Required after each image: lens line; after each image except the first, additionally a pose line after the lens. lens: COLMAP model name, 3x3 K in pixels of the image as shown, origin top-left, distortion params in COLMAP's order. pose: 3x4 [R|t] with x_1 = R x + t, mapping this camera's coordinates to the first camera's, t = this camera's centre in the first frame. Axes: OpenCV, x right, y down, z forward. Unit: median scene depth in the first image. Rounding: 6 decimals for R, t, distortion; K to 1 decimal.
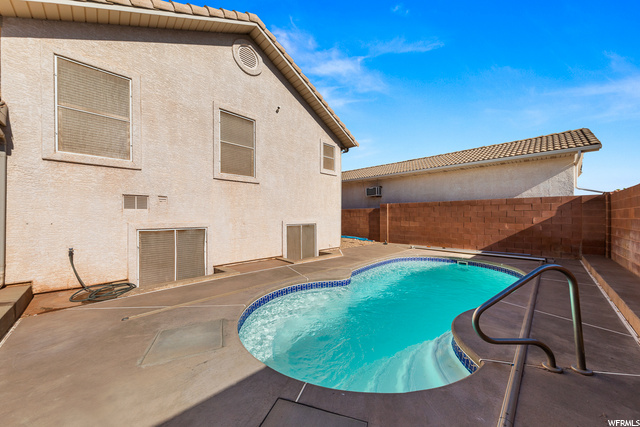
lens RADIAL K [[229.2, 0, 318.0], [0, 229.2, 216.7], [0, 0, 1]] dist [0.000116, -0.000006]
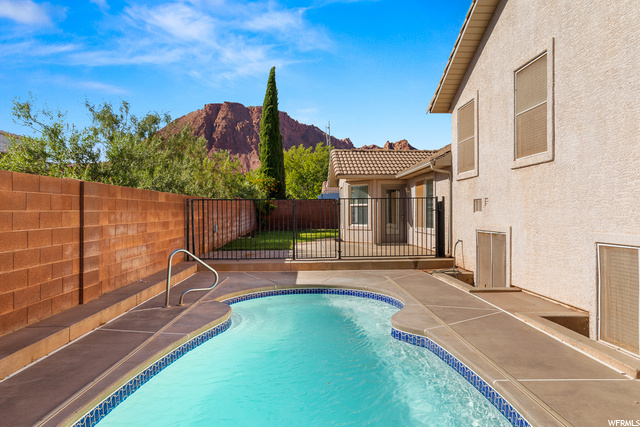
lens RADIAL K [[395.7, 0, 320.6], [0, 395.7, 214.4], [0, 0, 1]] dist [0.004594, 0.001809]
pose [[-0.679963, 0.004852, -0.733230, 0.804332], [0.002442, 0.999988, 0.004353, -0.021713], [0.733242, 0.001169, -0.679967, 1.229681]]
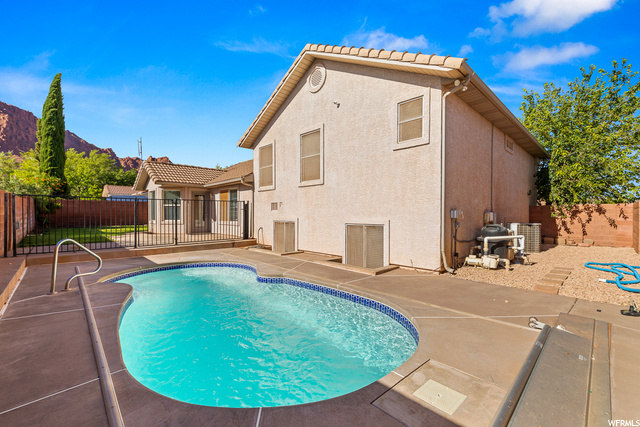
lens RADIAL K [[273.1, 0, 321.0], [0, 273.1, 214.6], [0, 0, 1]] dist [0.002572, 0.000095]
pose [[-0.027451, 0.002734, -0.999619, 1.041638], [-0.003357, 0.999990, 0.002828, -0.003017], [0.999618, 0.003434, -0.027441, 1.020083]]
